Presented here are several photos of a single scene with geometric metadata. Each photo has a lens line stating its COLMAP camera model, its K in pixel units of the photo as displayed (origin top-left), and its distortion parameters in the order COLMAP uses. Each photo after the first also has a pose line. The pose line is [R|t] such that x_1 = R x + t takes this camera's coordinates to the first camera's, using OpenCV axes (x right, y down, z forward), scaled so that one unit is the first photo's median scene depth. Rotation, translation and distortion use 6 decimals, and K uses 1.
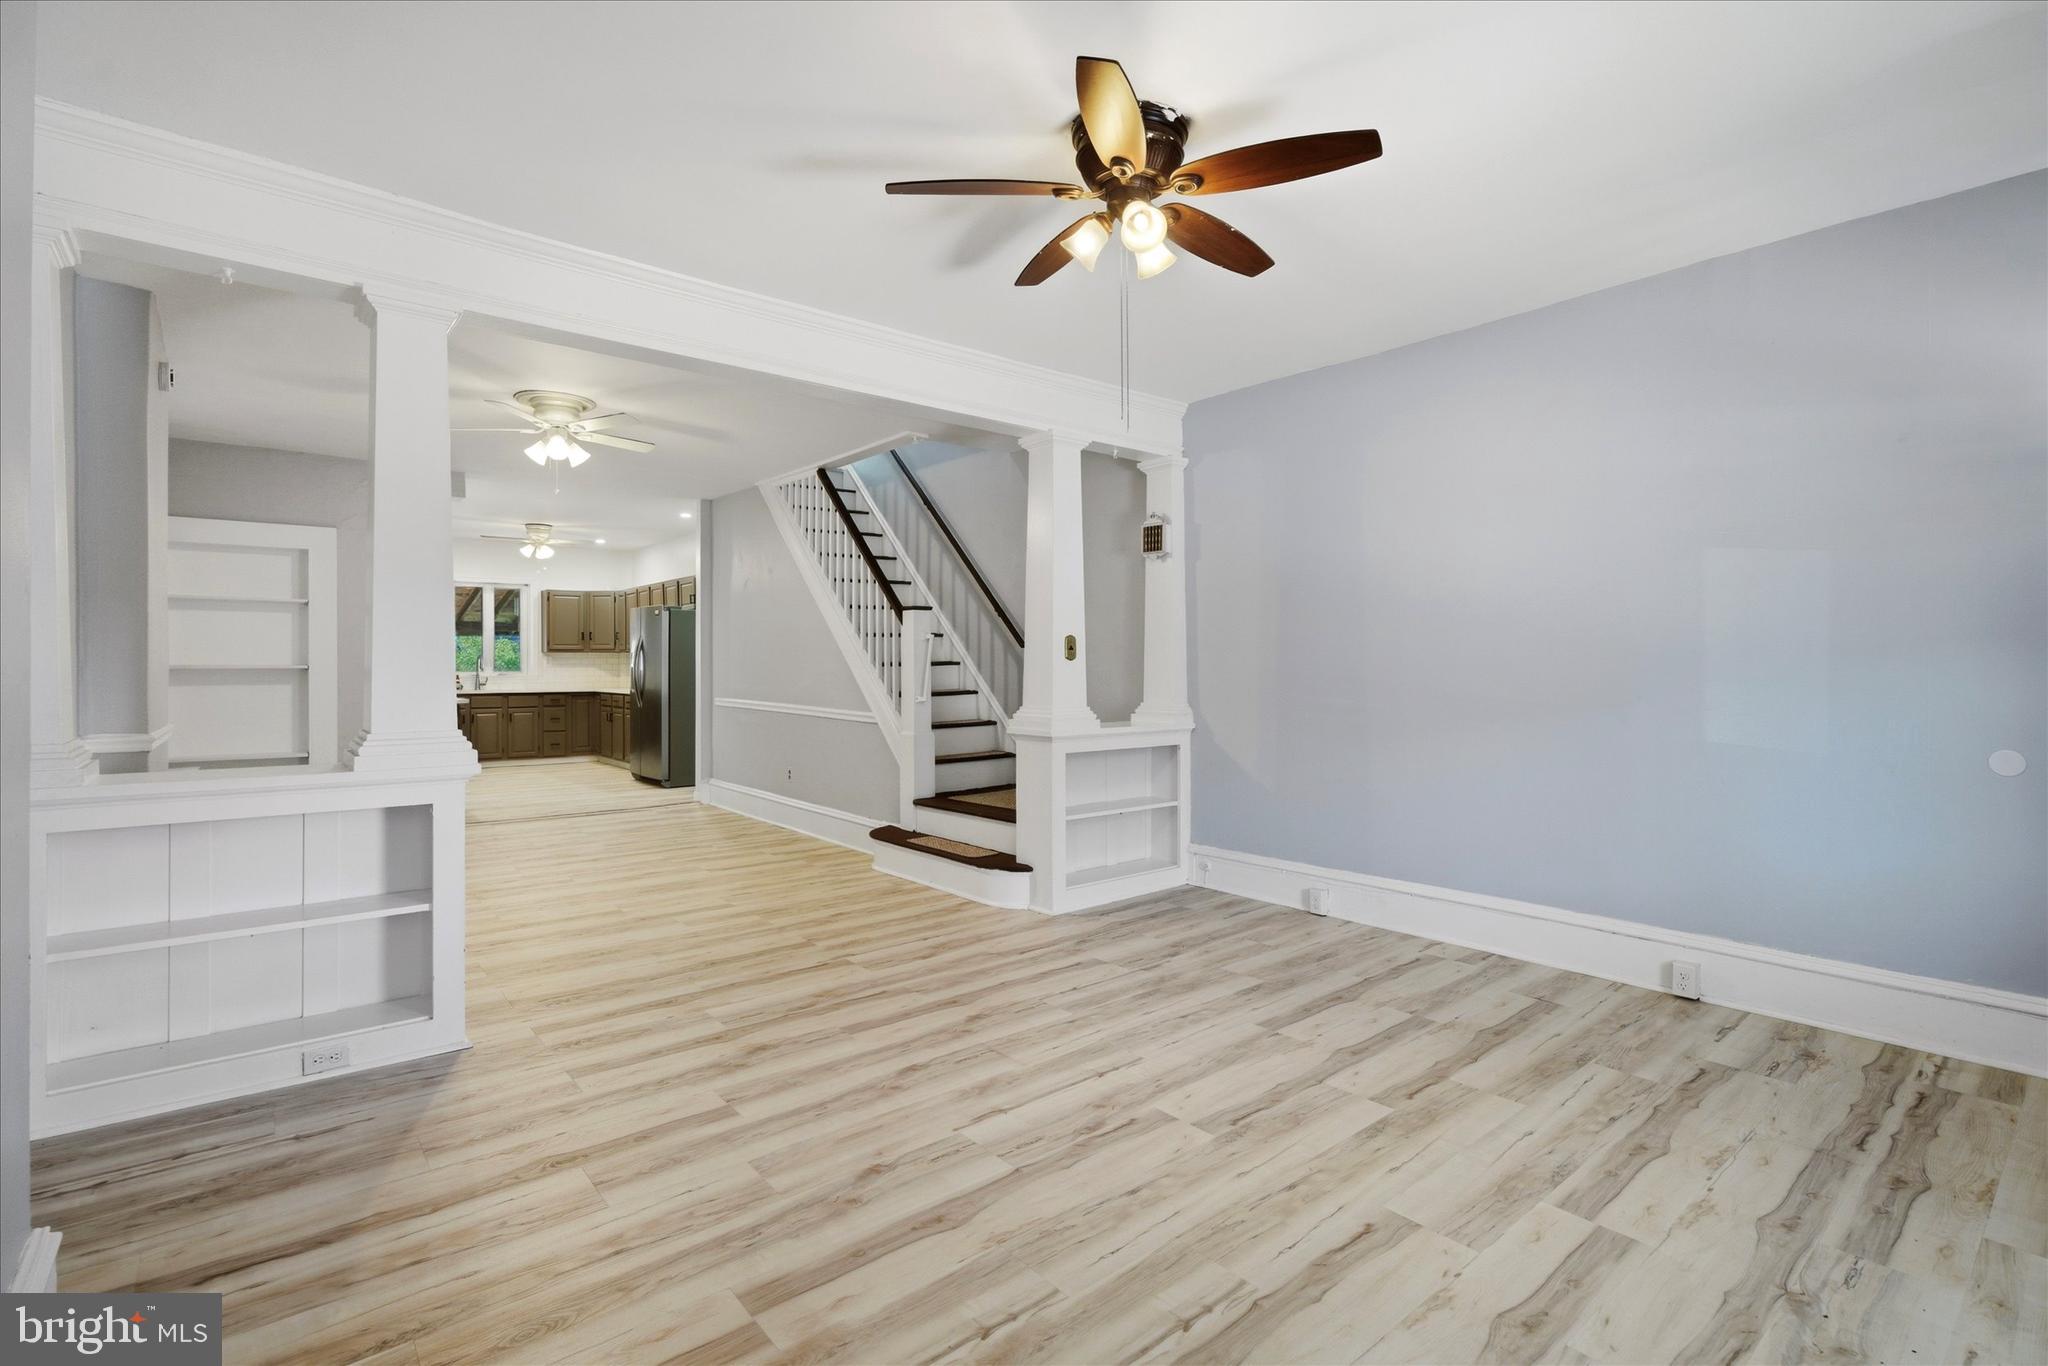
lens RADIAL K [[942.8, 0, 1024.9], [0, 942.8, 664.0], [0, 0, 1]] dist [-0.016183, 0.004804]
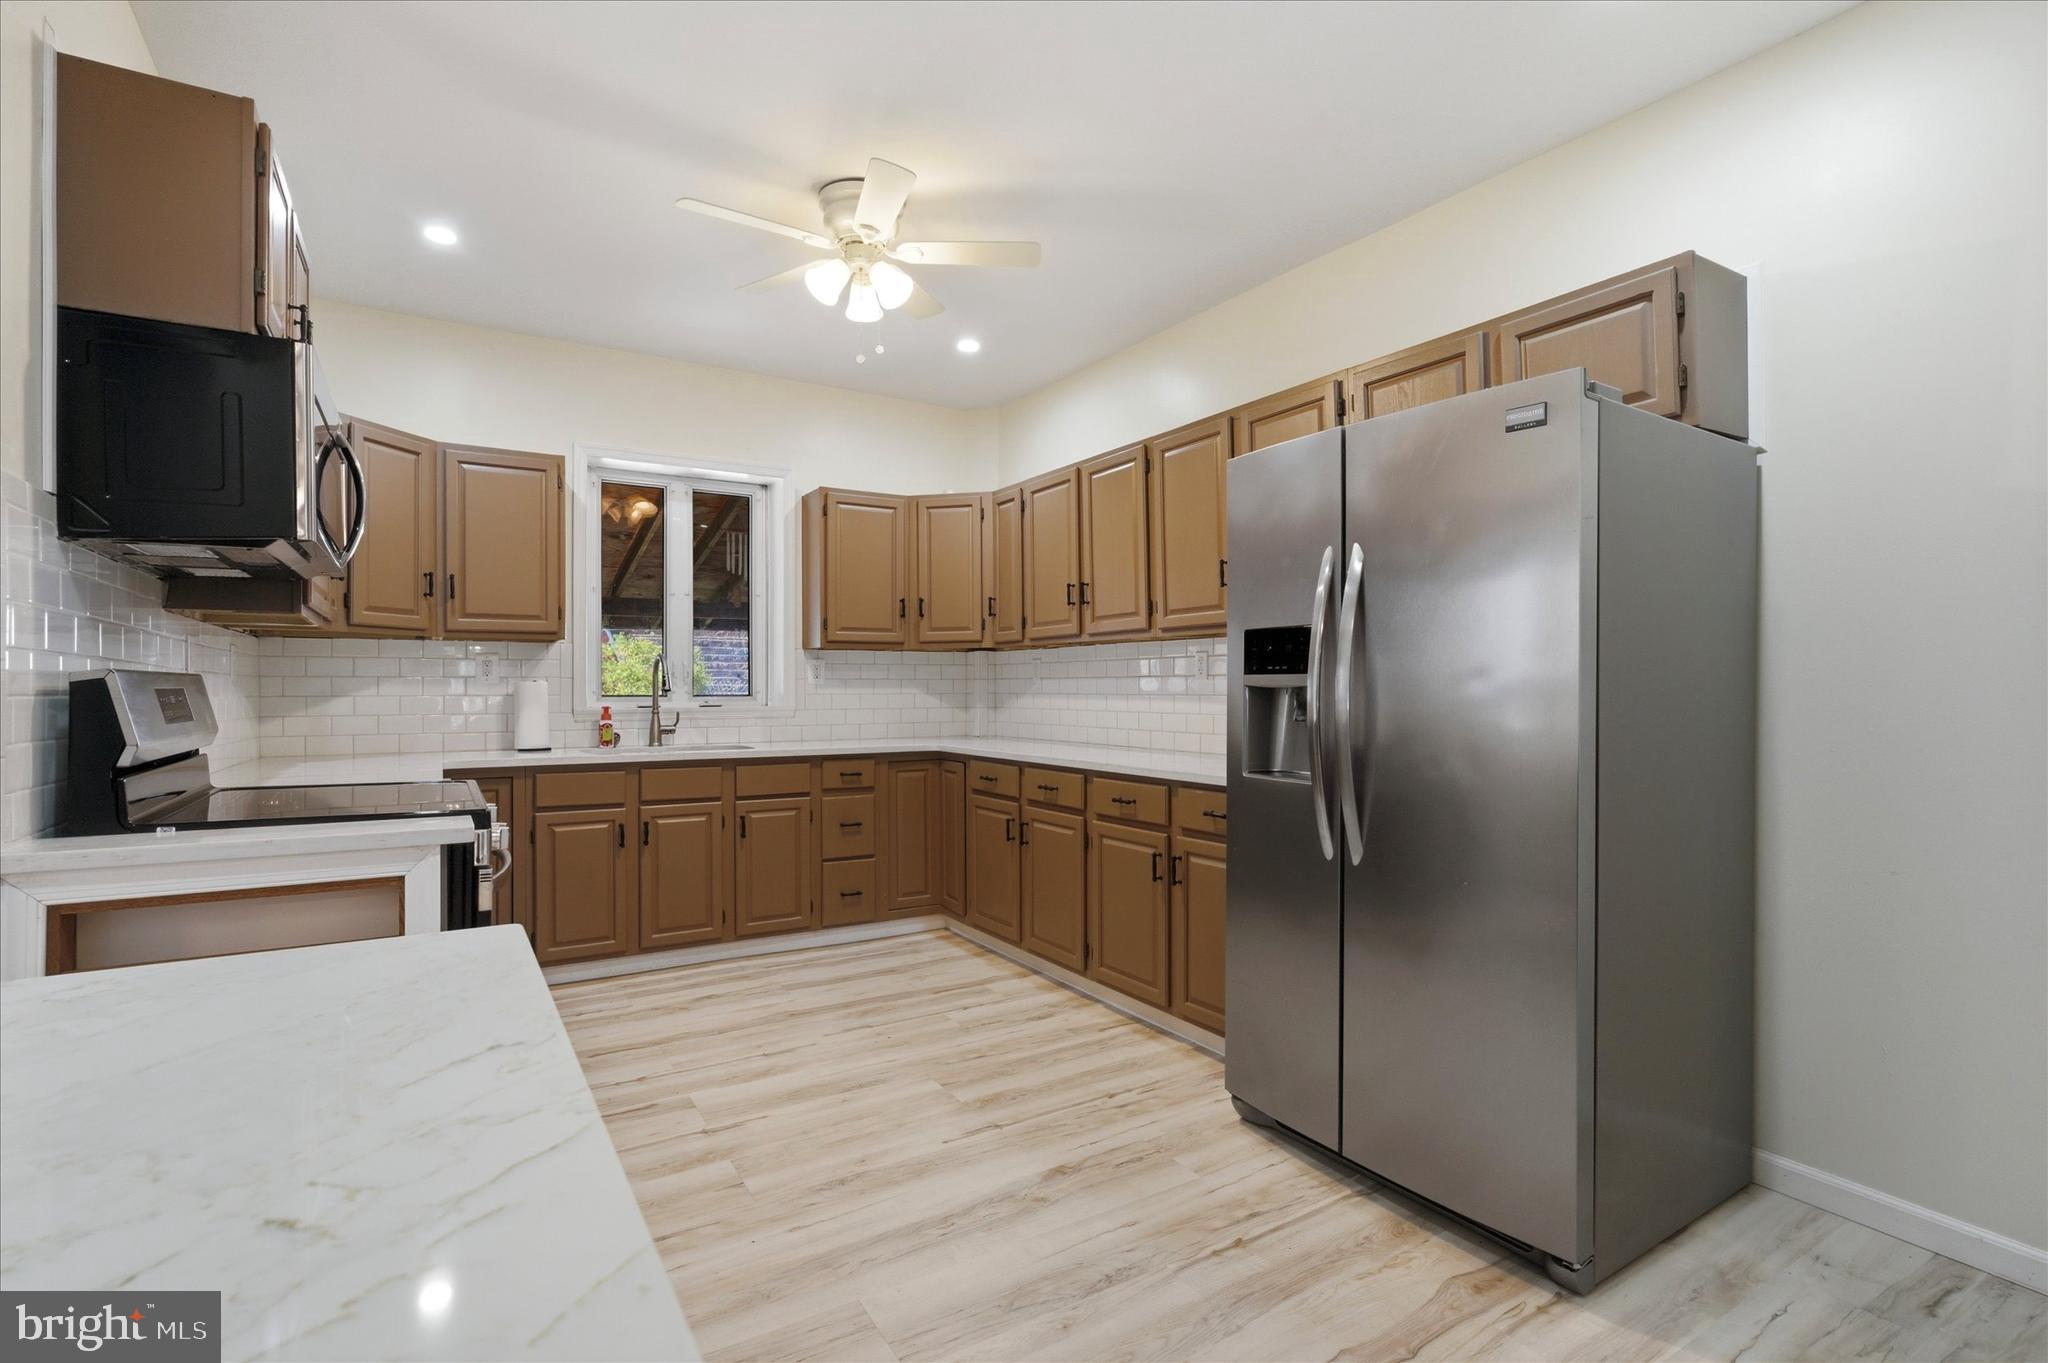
lens RADIAL K [[942.8, 0, 992.7], [0, 942.8, 698.1], [0, 0, 1]] dist [-0.016183, 0.004804]
pose [[0.986782, 0.002903, -0.162027, -1.252311], [-0.001450, 0.999958, 0.009082, 0.014004], [0.162046, -0.008727, 0.986745, 2.088140]]
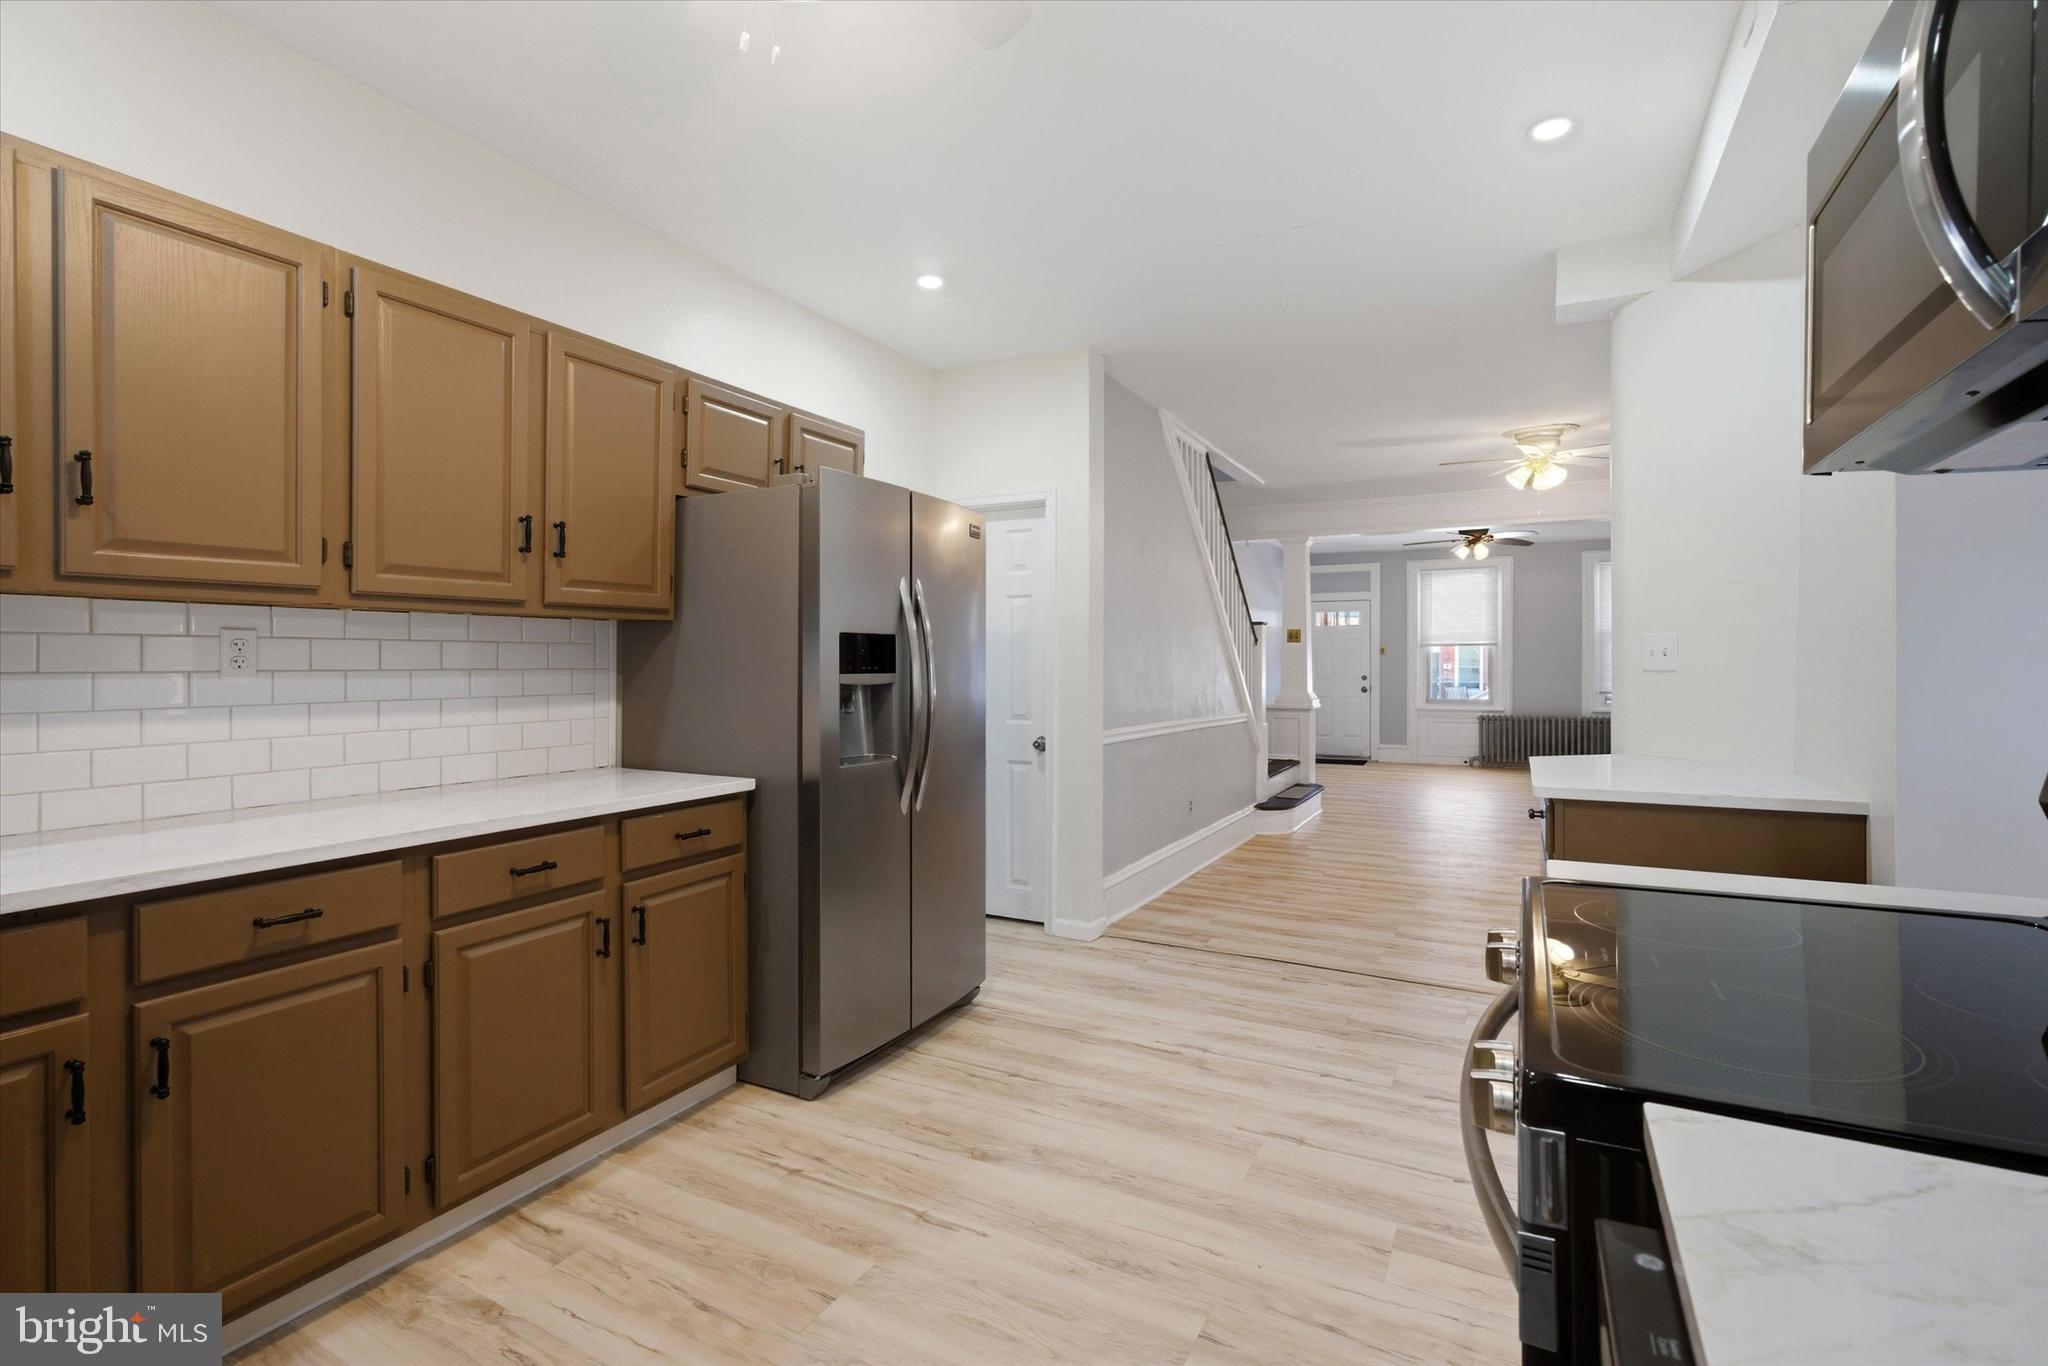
lens RADIAL K [[942.8, 0, 1034.8], [0, 942.8, 671.3], [0, 0, 1]] dist [-0.016183, 0.004804]
pose [[-0.386058, -0.000425, 0.922474, -1.938028], [0.005624, 0.999980, 0.002814, 0.000033], [-0.922457, 0.006274, -0.386048, 2.950519]]
